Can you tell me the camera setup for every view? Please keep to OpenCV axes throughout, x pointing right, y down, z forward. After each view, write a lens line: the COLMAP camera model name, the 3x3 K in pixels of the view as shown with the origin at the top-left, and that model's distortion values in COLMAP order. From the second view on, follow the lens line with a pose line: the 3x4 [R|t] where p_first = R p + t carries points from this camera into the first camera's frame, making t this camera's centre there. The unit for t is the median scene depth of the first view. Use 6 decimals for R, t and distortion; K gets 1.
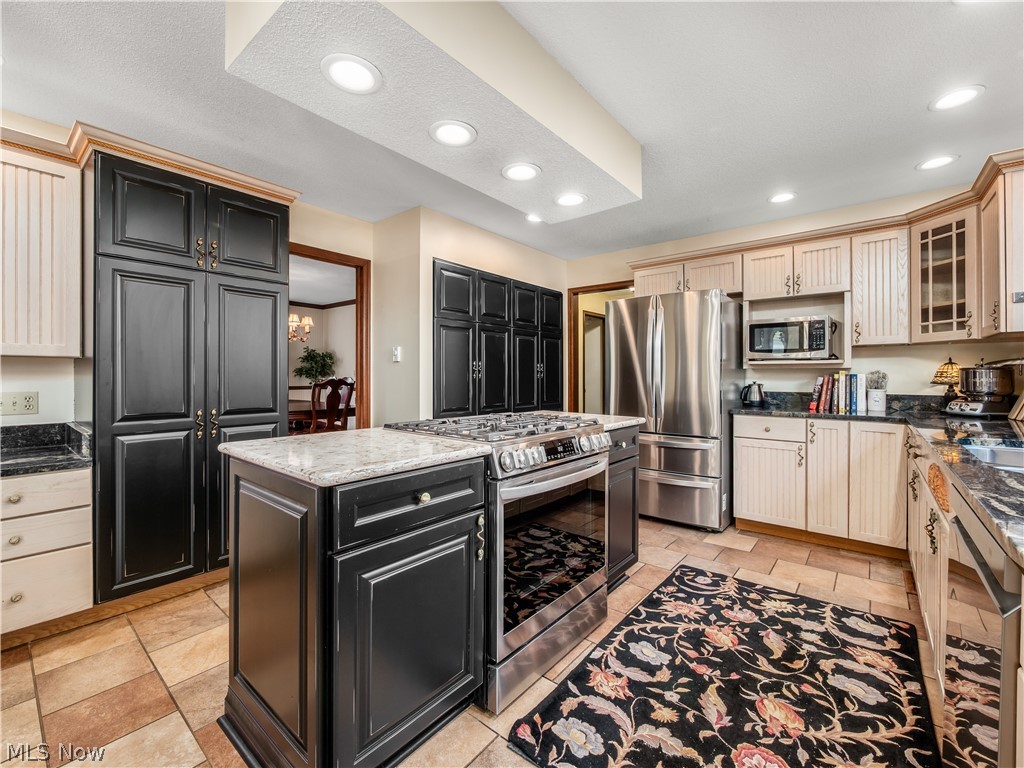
lens RADIAL K [[442.0, 0, 517.1], [0, 442.0, 377.5], [0, 0, 1]] dist [-0.001425, -0.000393]
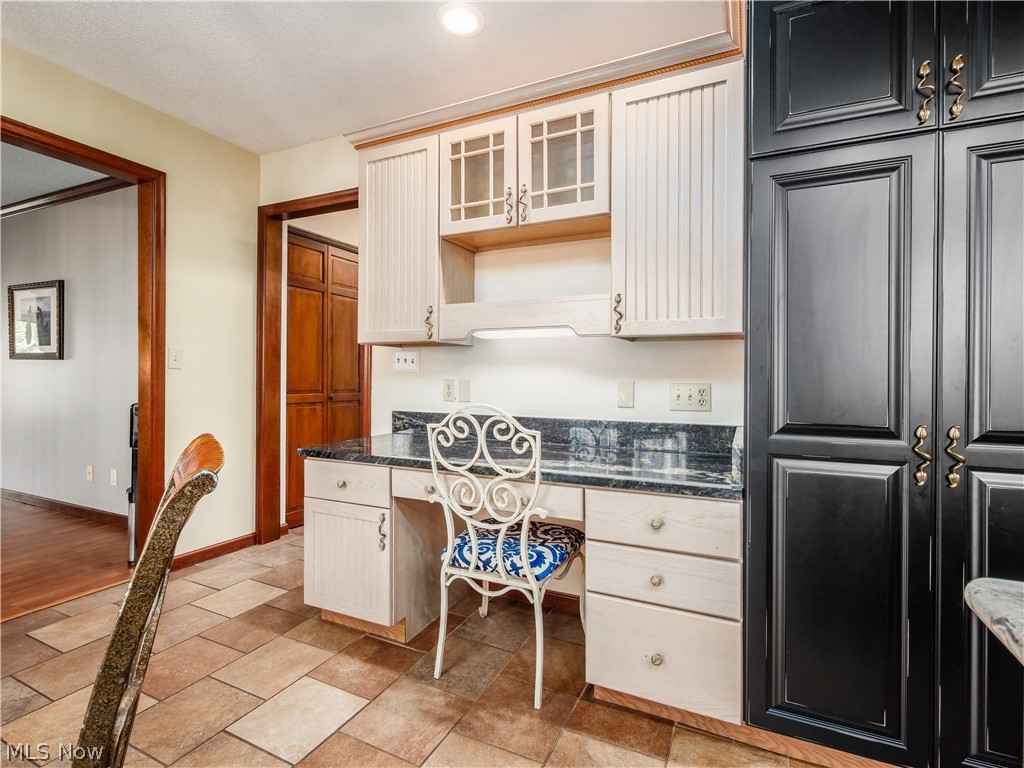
lens RADIAL K [[503.4, 0, 513.5], [0, 503.4, 376.8], [0, 0, 1]] dist [0.000717, -0.000353]
pose [[0.227400, -0.001010, -0.973801, -0.320069], [-0.005754, 0.999981, -0.002381, 0.027242], [0.973785, 0.006145, 0.227389, 0.493007]]
